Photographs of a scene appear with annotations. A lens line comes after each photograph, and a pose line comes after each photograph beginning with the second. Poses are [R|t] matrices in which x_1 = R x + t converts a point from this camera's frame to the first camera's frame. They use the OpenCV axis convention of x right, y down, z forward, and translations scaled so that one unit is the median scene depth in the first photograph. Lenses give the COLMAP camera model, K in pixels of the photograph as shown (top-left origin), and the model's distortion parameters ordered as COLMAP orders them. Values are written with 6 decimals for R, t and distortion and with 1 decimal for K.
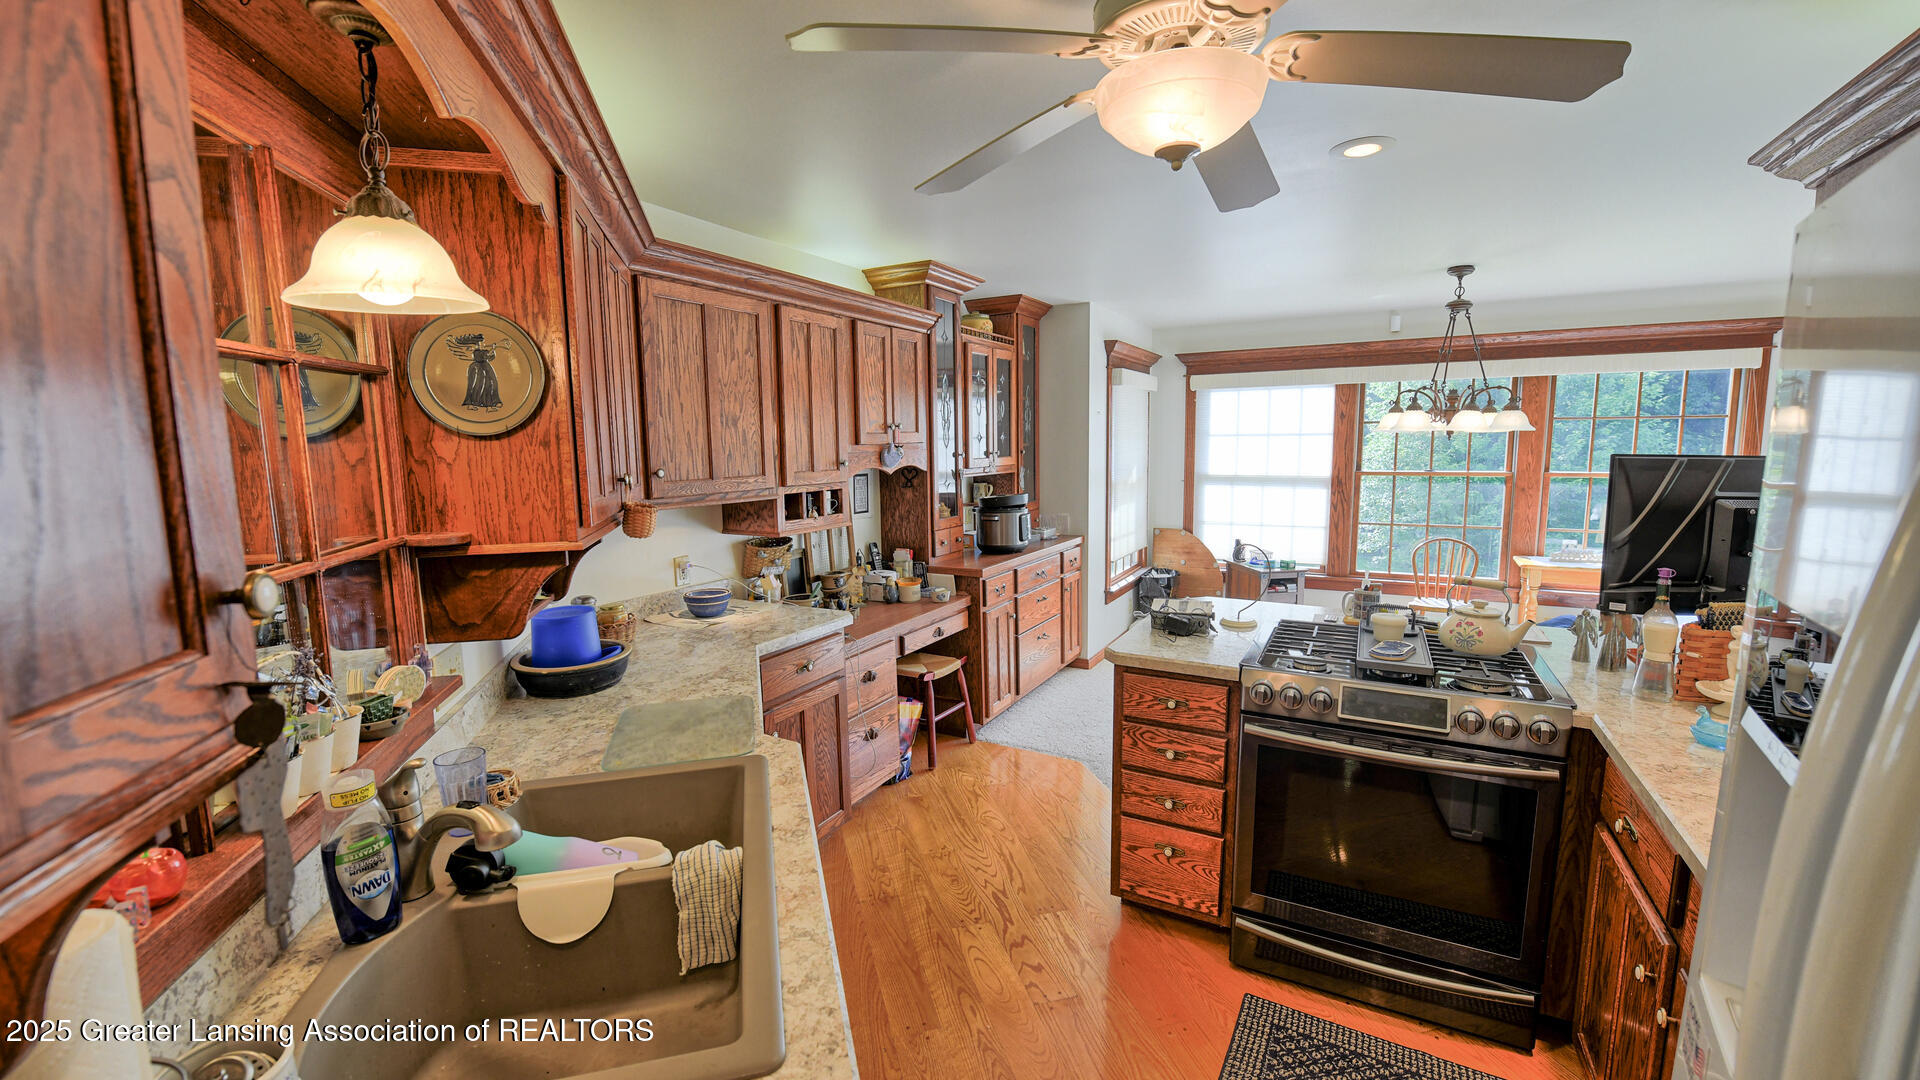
lens RADIAL K [[765.6, 0, 961.4], [0, 765.6, 537.8], [0, 0, 1]] dist [-0.001953, -0.000910]
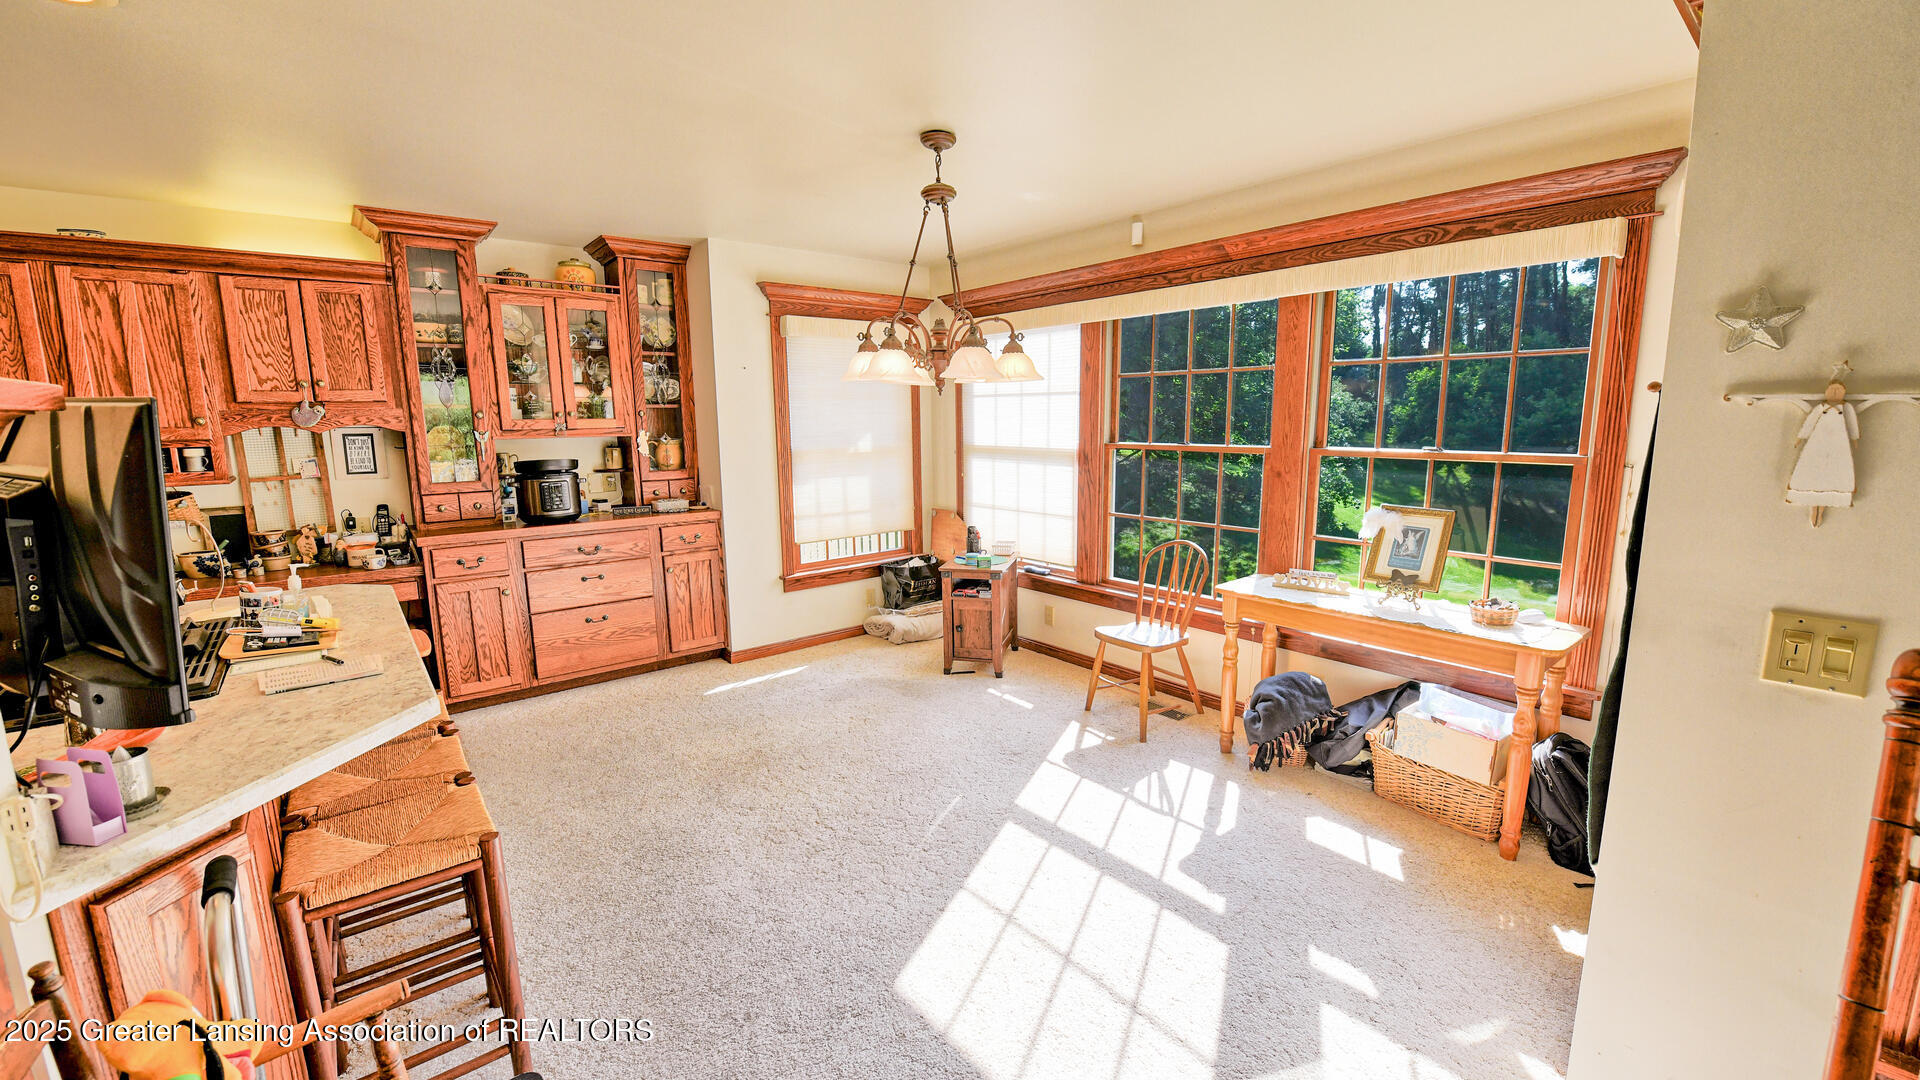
lens RADIAL K [[765.6, 0, 962.2], [0, 765.6, 535.6], [0, 0, 1]] dist [-0.001953, -0.000910]
pose [[0.922552, 0.065326, -0.380302, 0.757022], [-0.052388, 0.997644, 0.044283, -0.027543], [0.382299, -0.020930, 0.923802, 0.305147]]
